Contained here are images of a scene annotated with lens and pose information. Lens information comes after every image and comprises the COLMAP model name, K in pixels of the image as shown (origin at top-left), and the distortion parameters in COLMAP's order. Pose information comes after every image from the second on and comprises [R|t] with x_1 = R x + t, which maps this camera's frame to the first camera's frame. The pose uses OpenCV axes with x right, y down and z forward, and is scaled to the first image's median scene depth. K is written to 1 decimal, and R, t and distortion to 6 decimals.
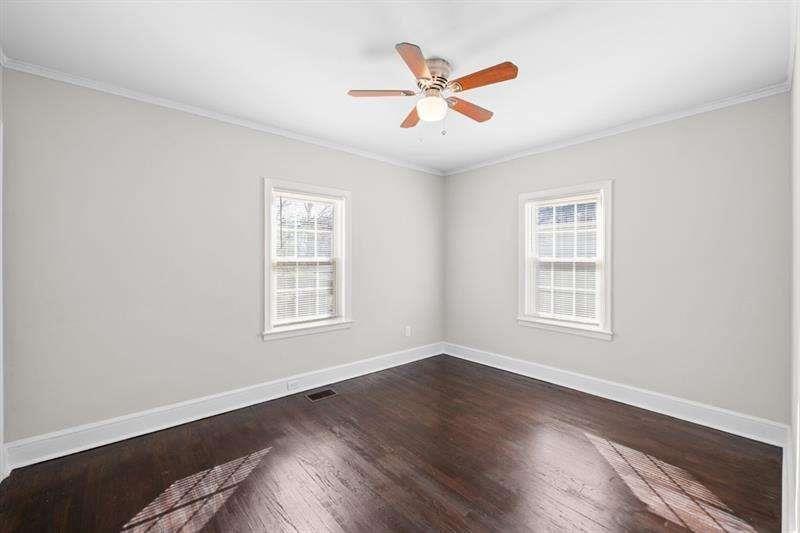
lens RADIAL K [[337.4, 0, 394.0], [0, 337.4, 267.1], [0, 0, 1]] dist [-0.000038, -0.000168]
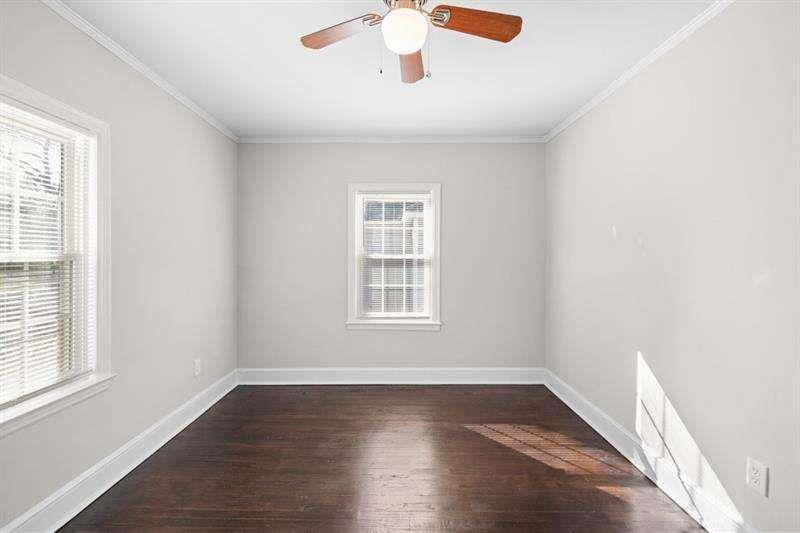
lens RADIAL K [[337.4, 0, 403.3], [0, 337.4, 261.1], [0, 0, 1]] dist [-0.000038, -0.000168]
pose [[0.645912, -0.011721, 0.763322, -0.240263], [0.018603, 0.999827, -0.000389, -0.007827], [-0.763185, 0.014451, 0.646019, 0.341349]]
